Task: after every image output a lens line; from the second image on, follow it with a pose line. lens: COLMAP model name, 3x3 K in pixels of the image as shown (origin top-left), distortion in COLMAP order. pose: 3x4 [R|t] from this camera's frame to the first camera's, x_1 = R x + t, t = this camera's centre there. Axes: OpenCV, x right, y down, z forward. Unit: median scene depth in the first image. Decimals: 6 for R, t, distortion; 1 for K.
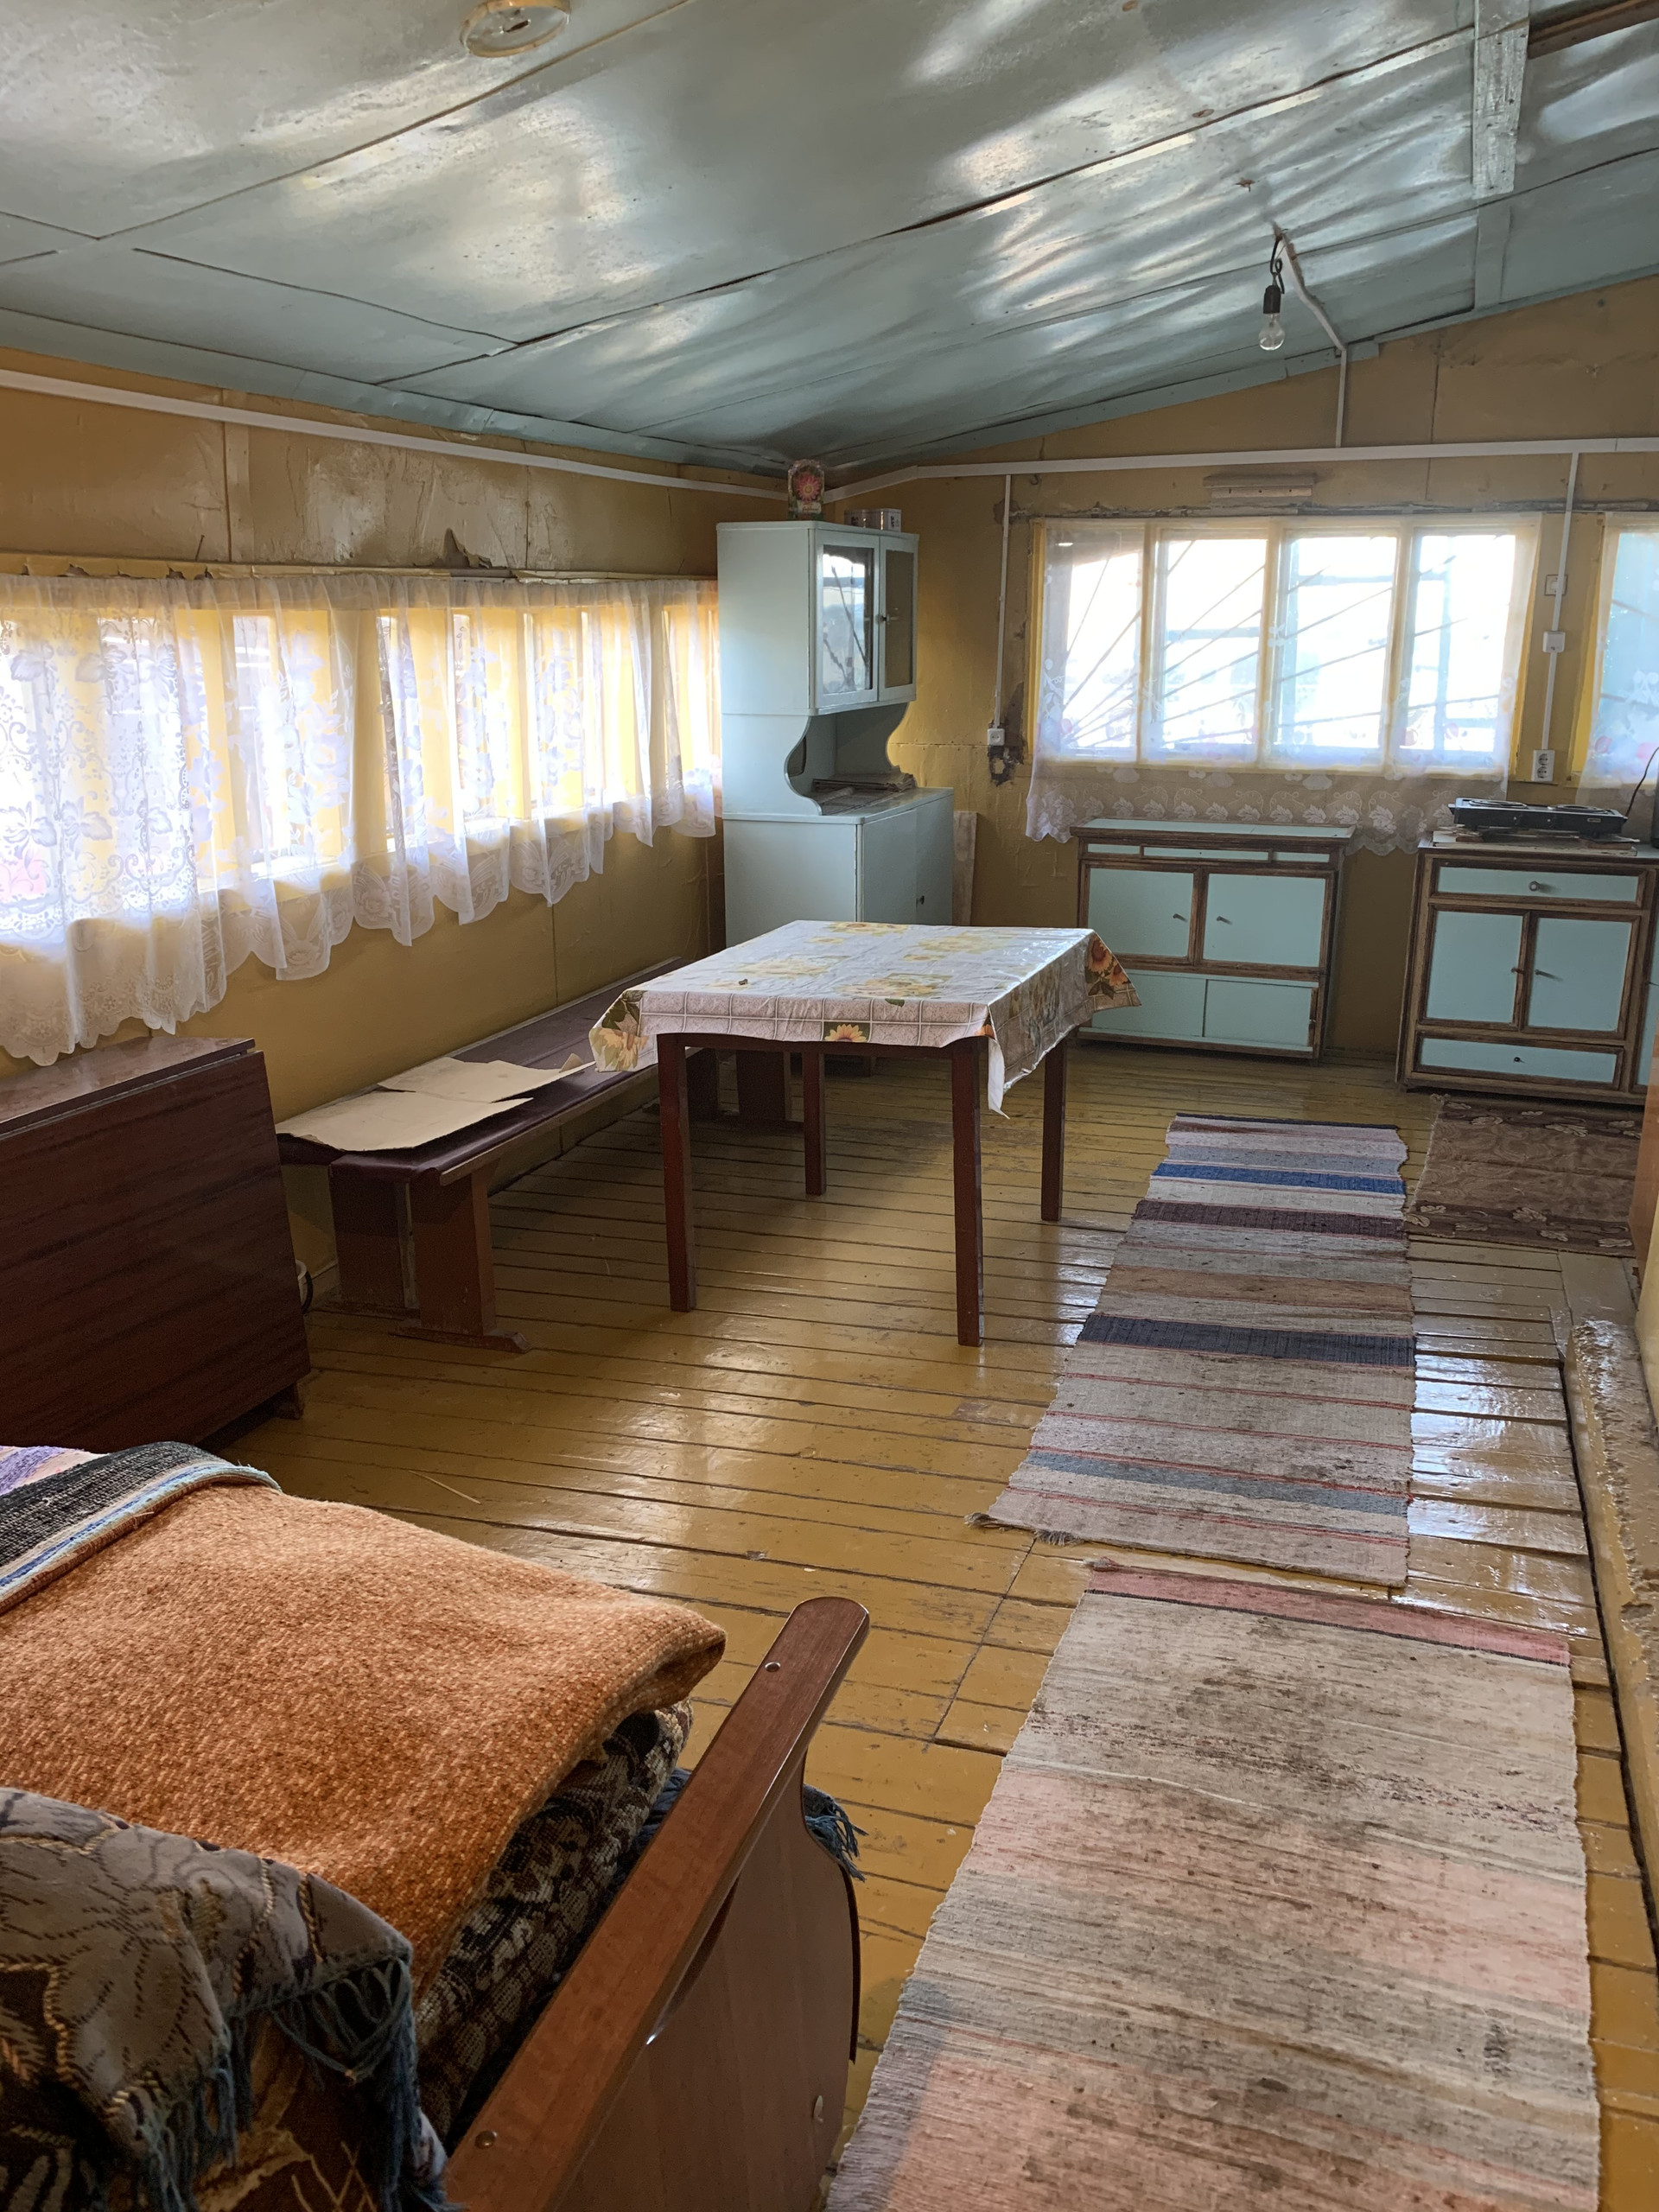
lens RADIAL K [[1696.0, 0, 828.5], [0, 1696.0, 1111.2], [0, 0, 1]] dist [0.039231, -0.047263]
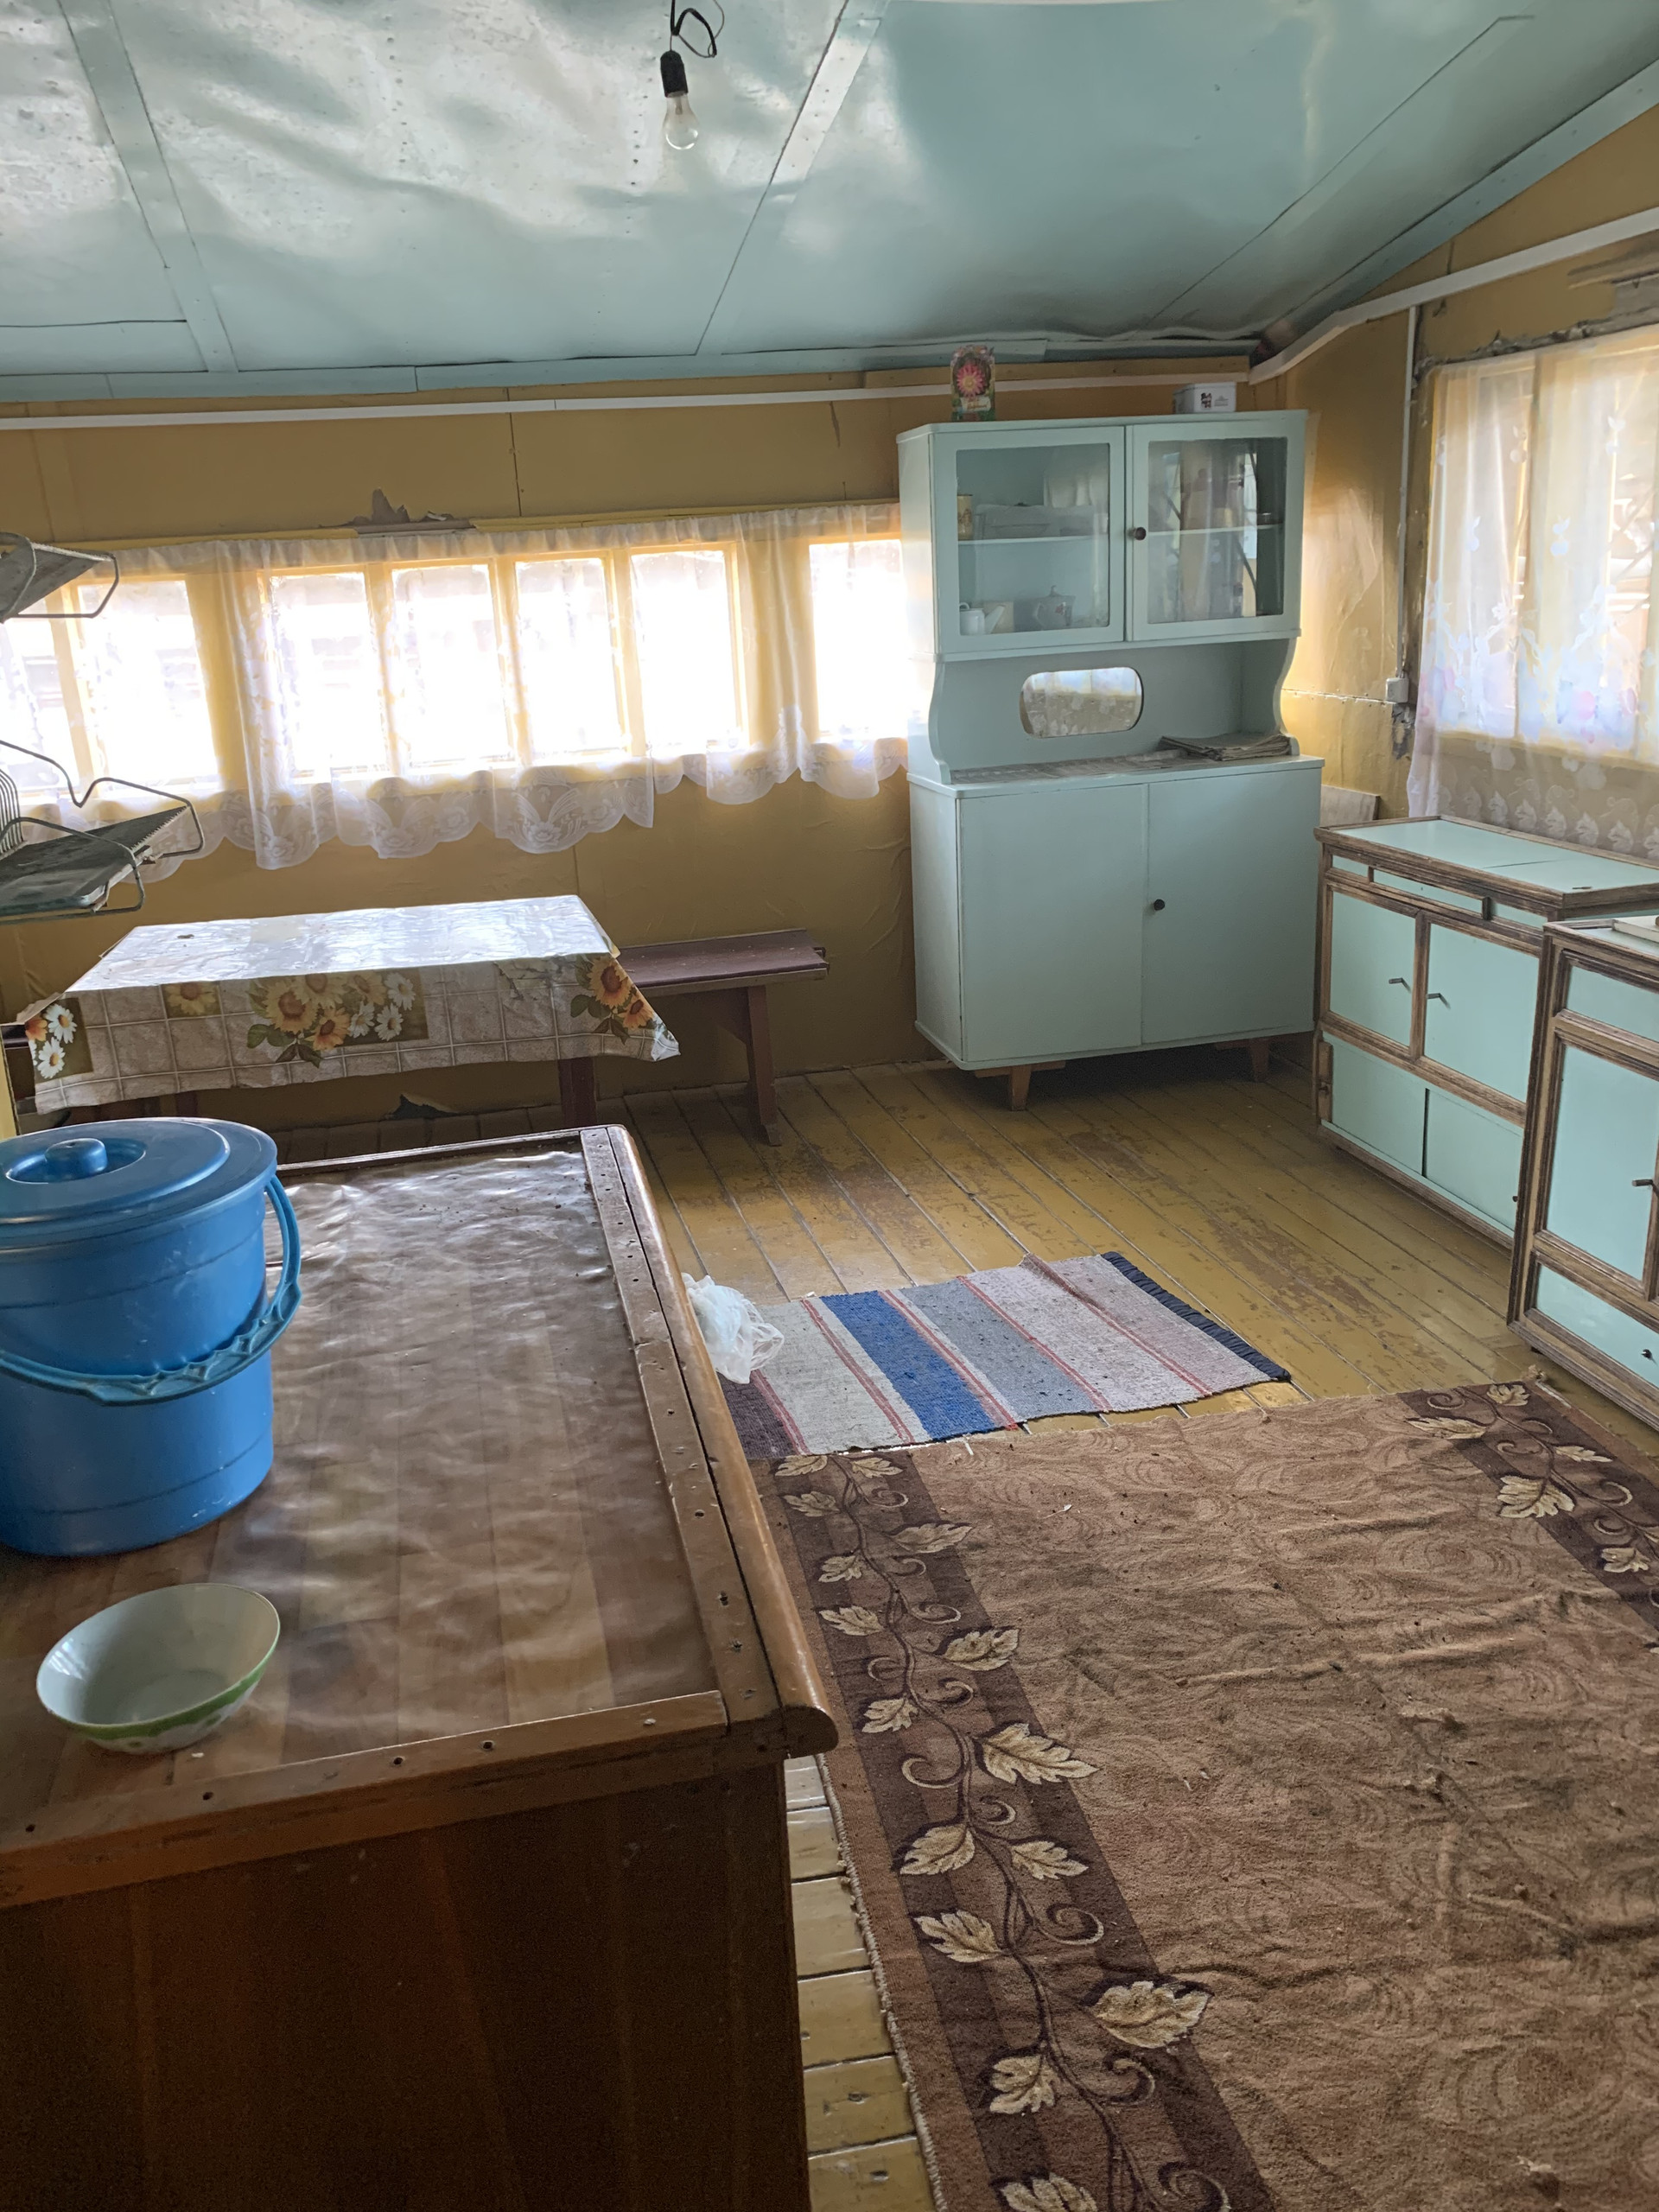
lens RADIAL K [[1696.0, 0, 835.8], [0, 1696.0, 1101.2], [0, 0, 1]] dist [0.039231, -0.047263]
pose [[0.544503, 0.226538, -0.807587, 0.687921], [-0.186526, 0.971430, 0.146735, -0.138755], [0.817756, 0.070738, 0.571202, 0.505262]]
